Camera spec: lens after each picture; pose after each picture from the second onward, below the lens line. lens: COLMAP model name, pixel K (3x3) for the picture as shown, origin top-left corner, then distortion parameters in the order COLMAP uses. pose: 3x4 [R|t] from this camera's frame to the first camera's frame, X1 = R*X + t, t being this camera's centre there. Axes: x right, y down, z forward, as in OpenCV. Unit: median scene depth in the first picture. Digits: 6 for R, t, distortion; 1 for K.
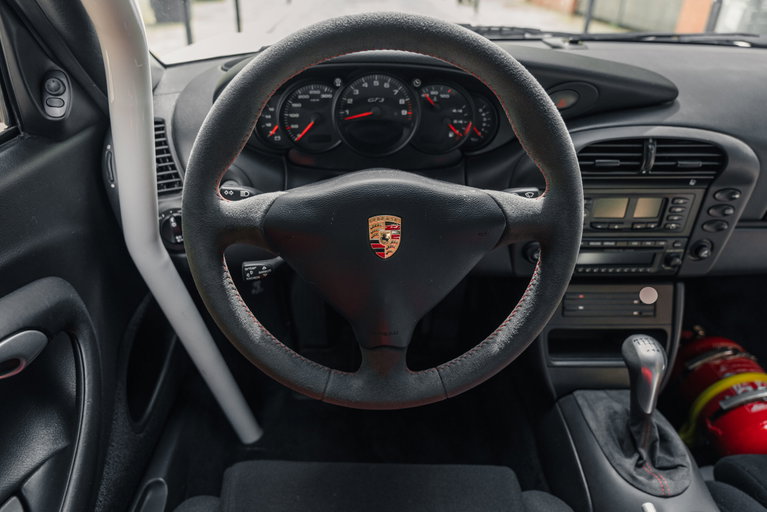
lens RADIAL K [[524.5, 0, 355.7], [0, 524.5, 256.3], [0, 0, 1]] dist [0.008428, -0.013572]
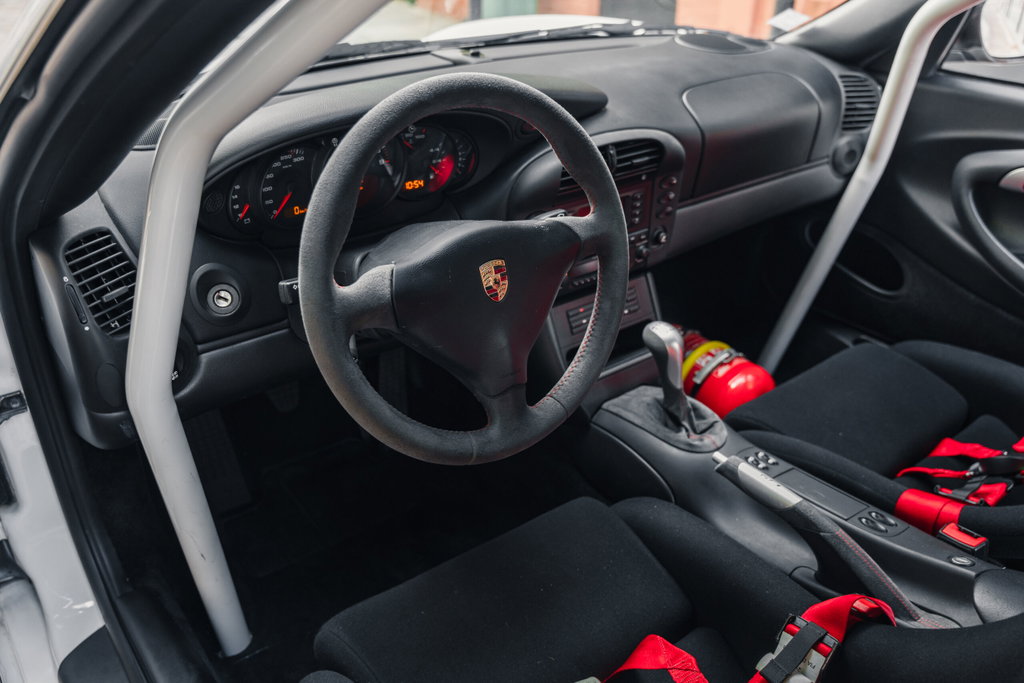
lens RADIAL K [[848.0, 0, 512.3], [0, 848.0, 342.2], [0, 0, 1]] dist [0.046198, 0.000705]
pose [[0.796543, -0.290902, 0.529995, -0.581493], [0.299233, 0.951423, 0.072490, -0.023243], [-0.525336, 0.100851, 0.844897, -0.296486]]
